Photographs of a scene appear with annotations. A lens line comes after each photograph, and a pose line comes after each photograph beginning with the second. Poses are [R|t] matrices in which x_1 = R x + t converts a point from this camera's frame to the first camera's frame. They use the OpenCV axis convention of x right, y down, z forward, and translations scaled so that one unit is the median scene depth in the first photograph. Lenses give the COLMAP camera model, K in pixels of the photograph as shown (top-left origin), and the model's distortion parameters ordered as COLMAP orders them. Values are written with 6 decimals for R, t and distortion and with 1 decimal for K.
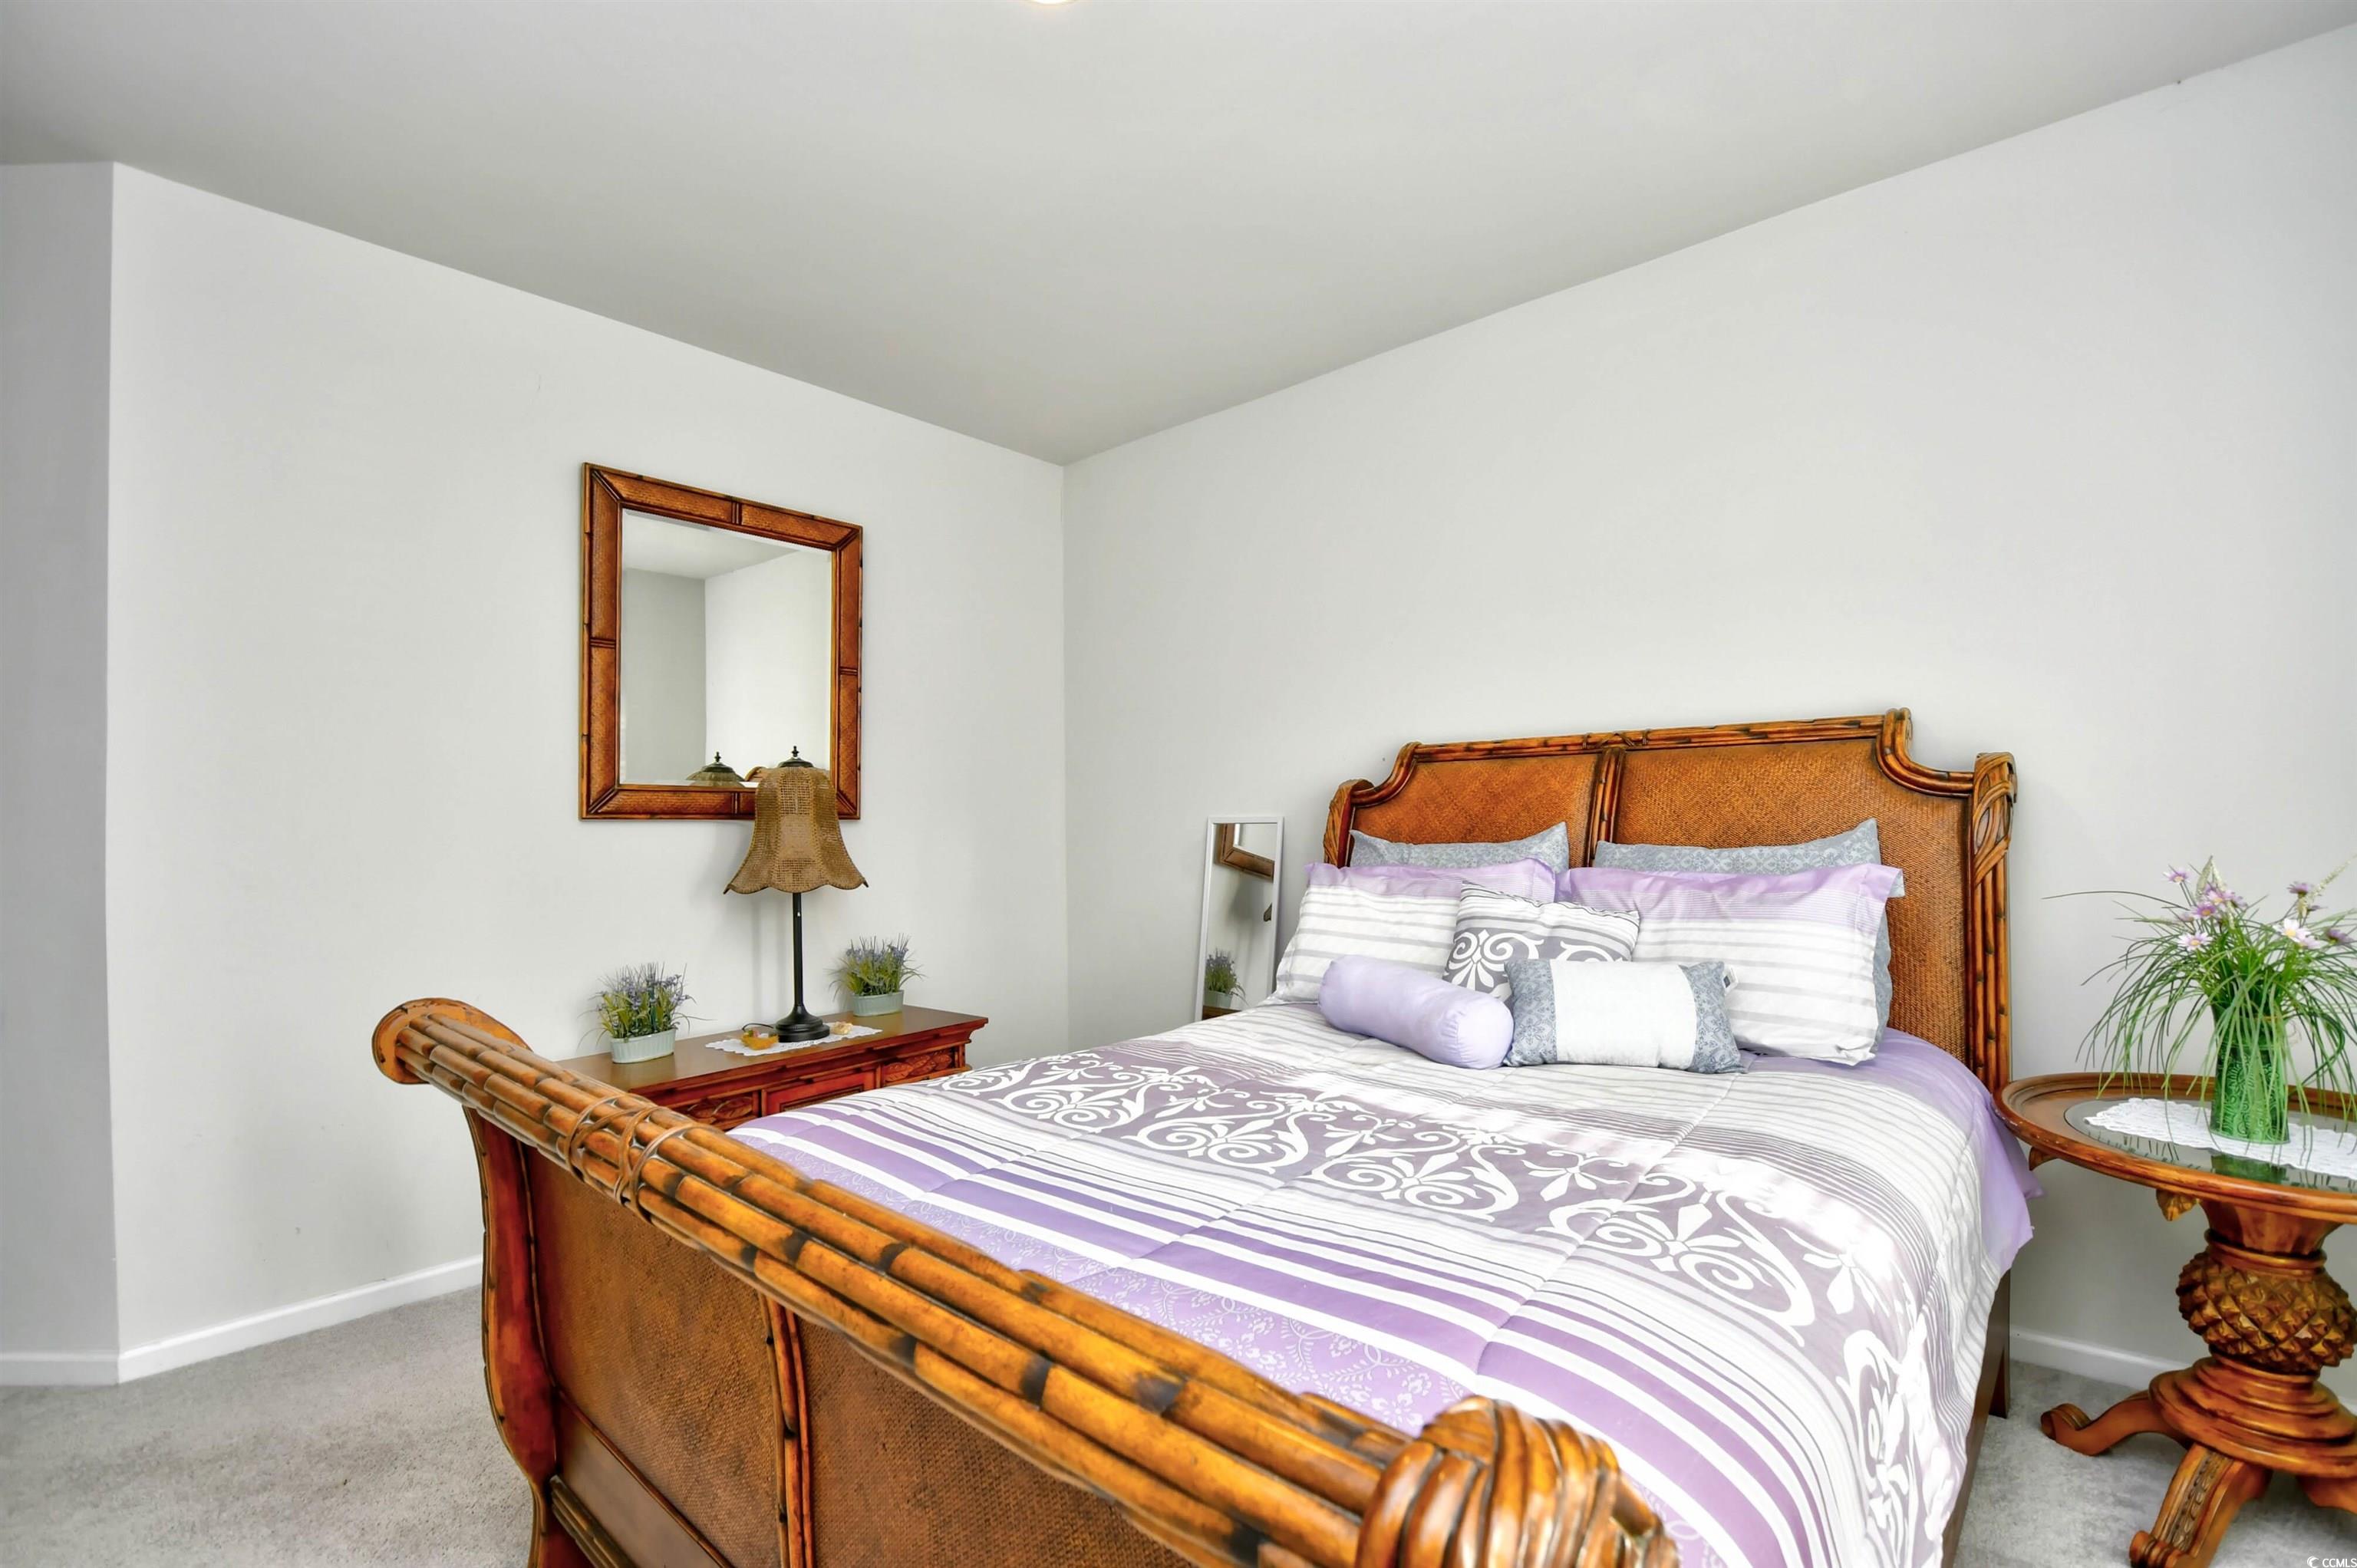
lens RADIAL K [[1031.8, 0, 1191.9], [0, 1031.8, 793.7], [0, 0, 1]] dist [0.019017, -0.023503]
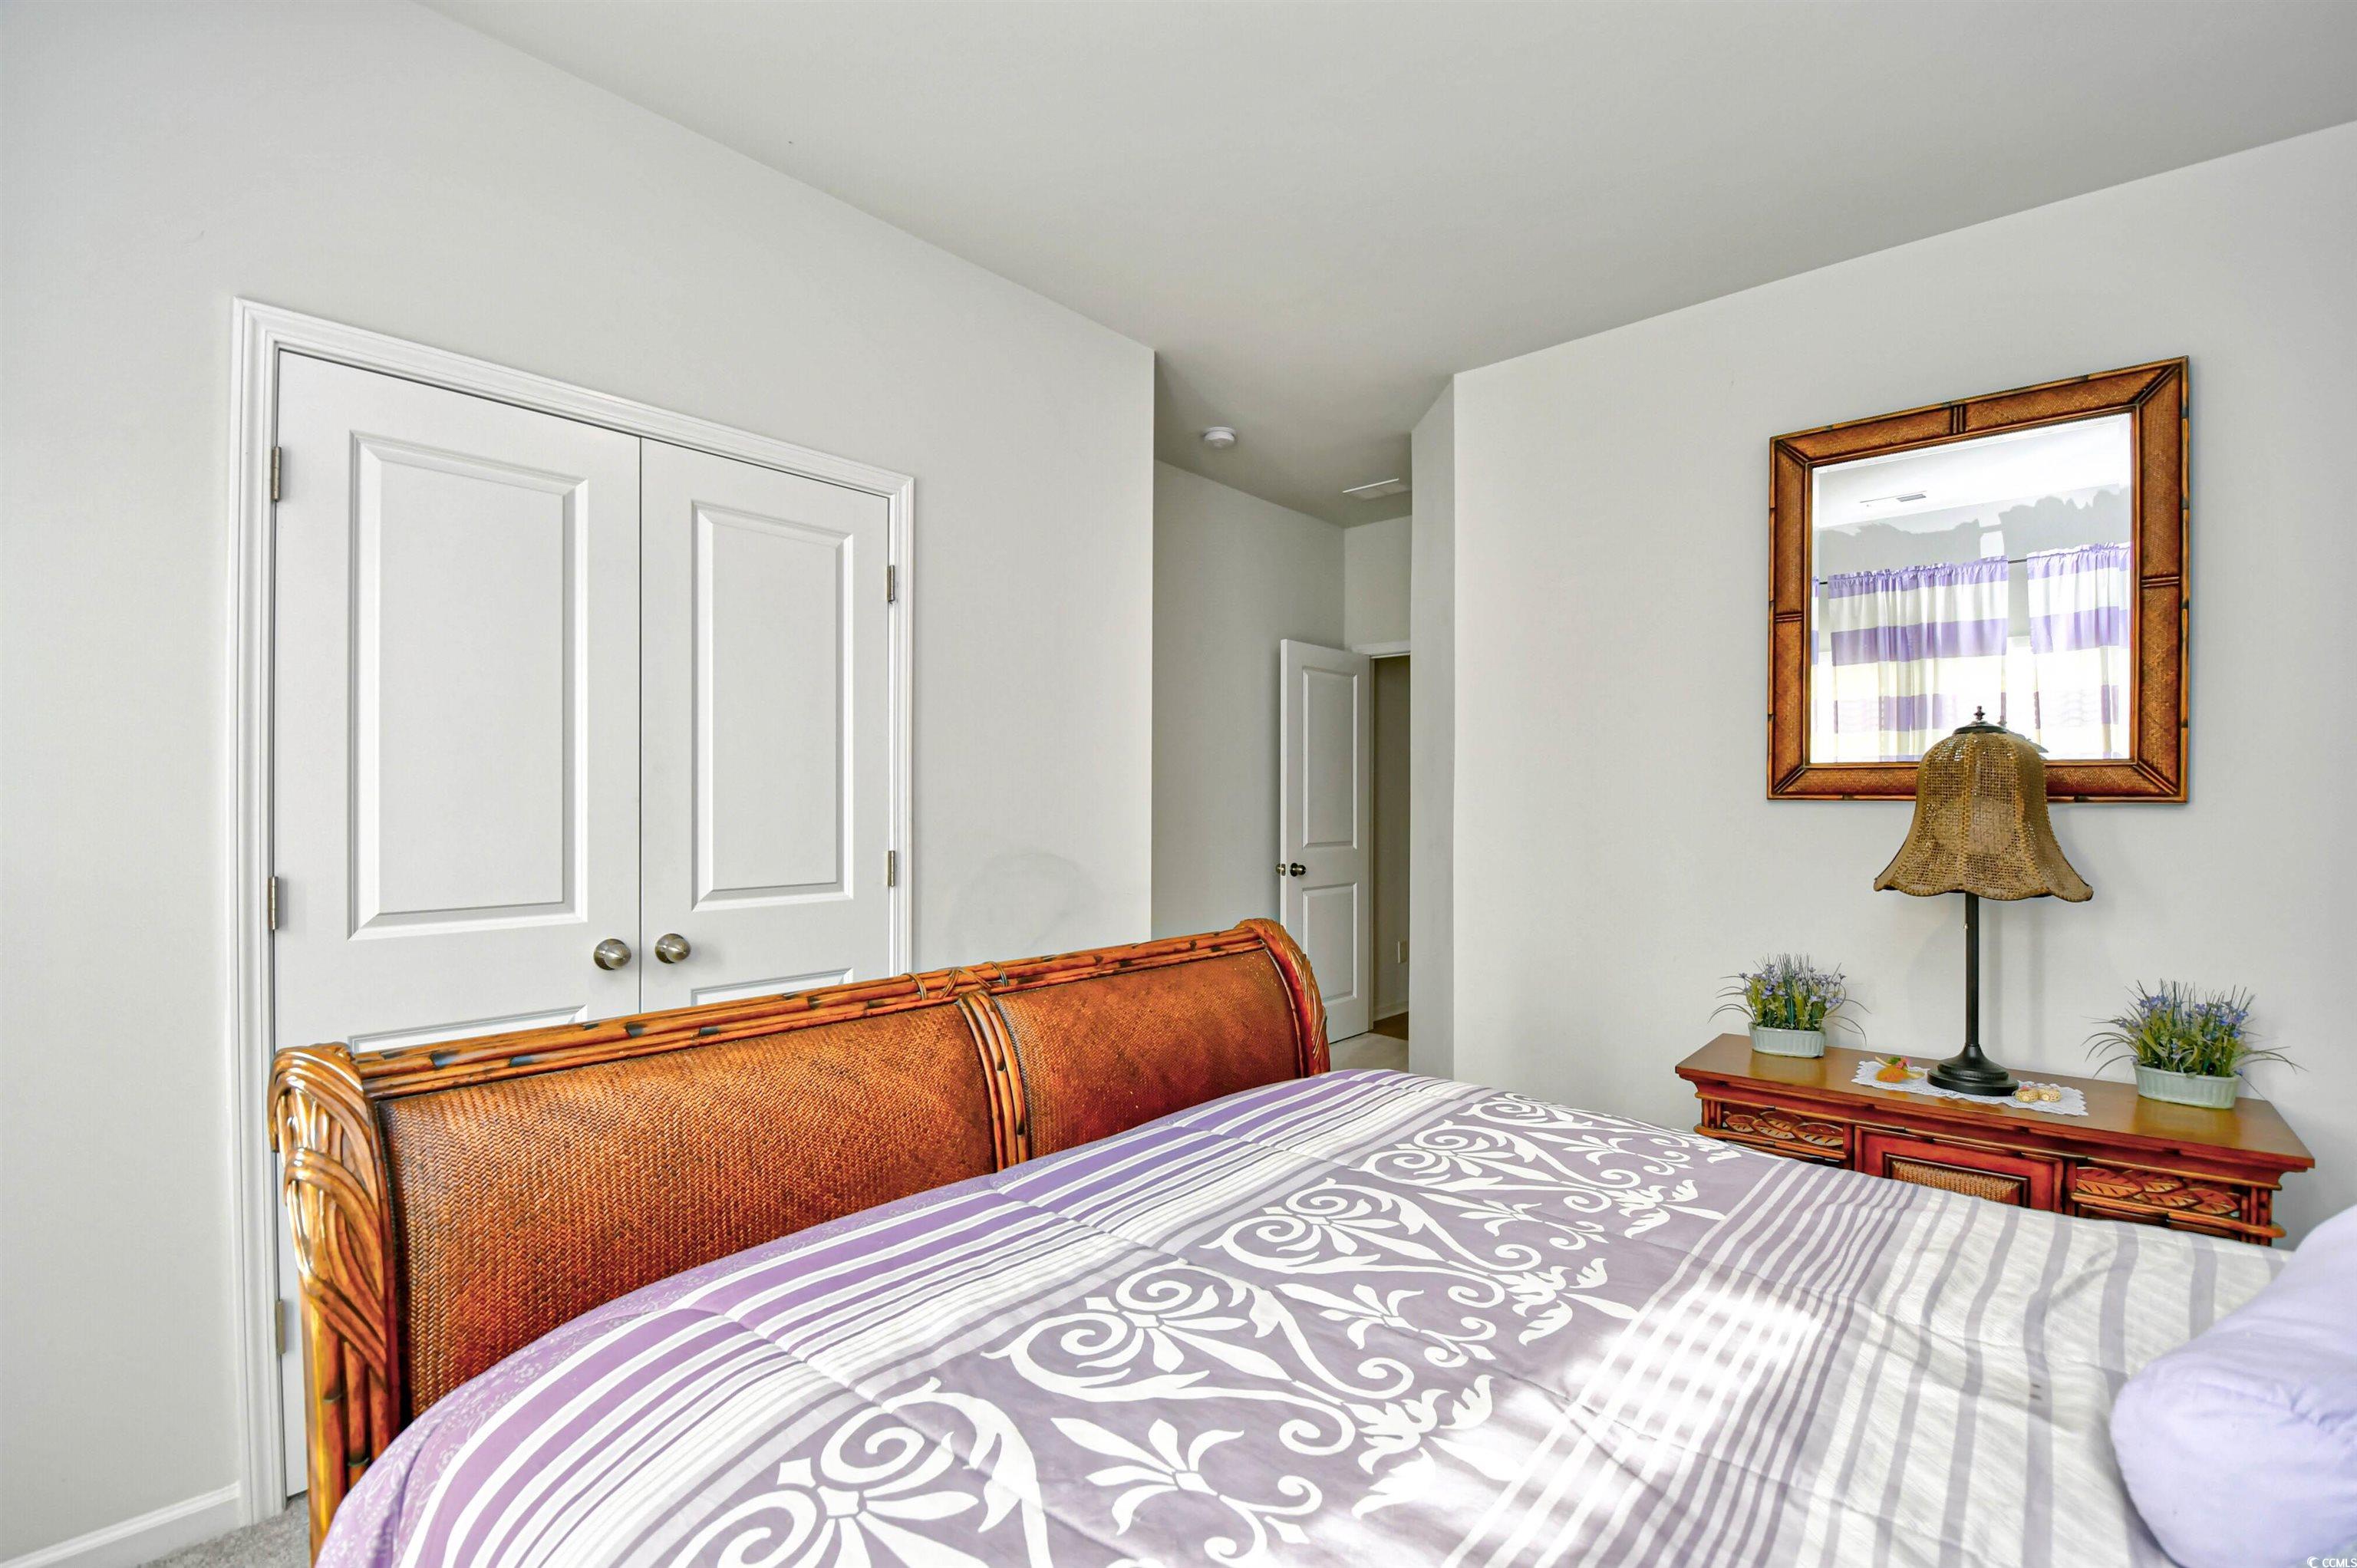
lens RADIAL K [[1031.8, 0, 1191.9], [0, 1031.8, 793.7], [0, 0, 1]] dist [0.019017, -0.023503]
pose [[0.005570, 0.007614, -0.999955, 0.404080], [0.022262, 0.999722, 0.007737, -0.000815], [0.999737, -0.022304, 0.005399, 0.446430]]
